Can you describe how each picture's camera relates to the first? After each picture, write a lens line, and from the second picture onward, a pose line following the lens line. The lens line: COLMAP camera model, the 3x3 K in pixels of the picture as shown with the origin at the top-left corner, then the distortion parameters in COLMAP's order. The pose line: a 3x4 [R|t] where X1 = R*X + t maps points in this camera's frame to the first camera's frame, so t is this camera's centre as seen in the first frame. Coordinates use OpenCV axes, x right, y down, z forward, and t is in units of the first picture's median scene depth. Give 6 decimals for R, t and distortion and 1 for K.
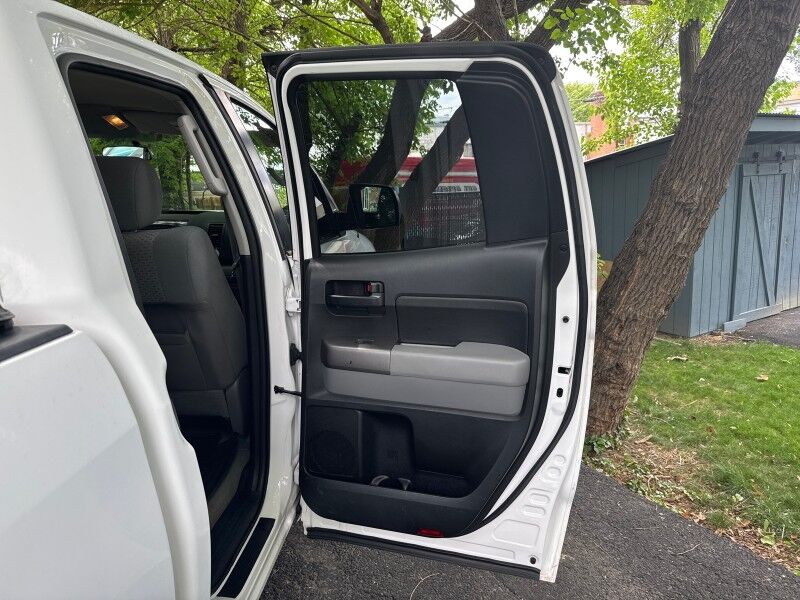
lens RADIAL K [[572.3, 0, 402.8], [0, 572.3, 300.0], [0, 0, 1]] dist [0.030820, -0.036402]
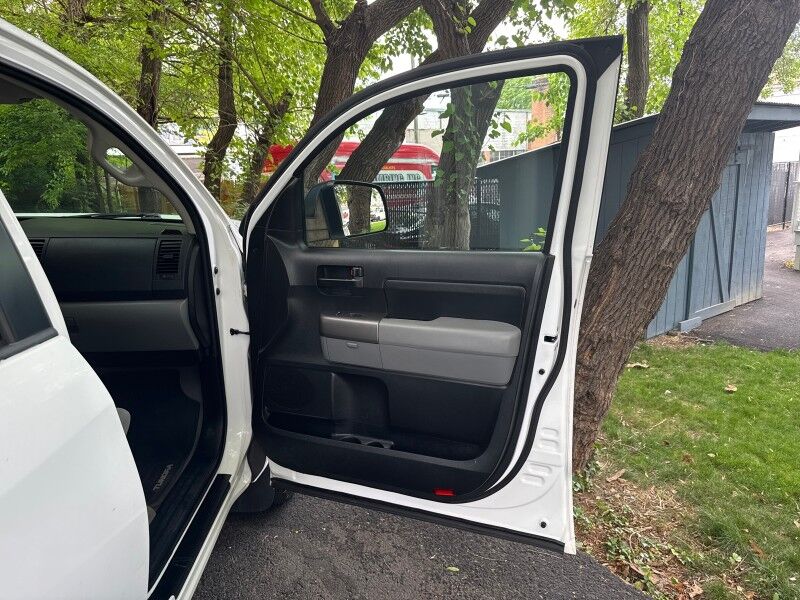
lens RADIAL K [[572.3, 0, 402.8], [0, 572.3, 300.0], [0, 0, 1]] dist [0.030820, -0.036402]
pose [[0.995317, -0.013725, 0.095685, 0.019064], [0.011404, 0.999628, 0.024761, -0.038747], [-0.095989, -0.023554, 0.995104, 0.153845]]
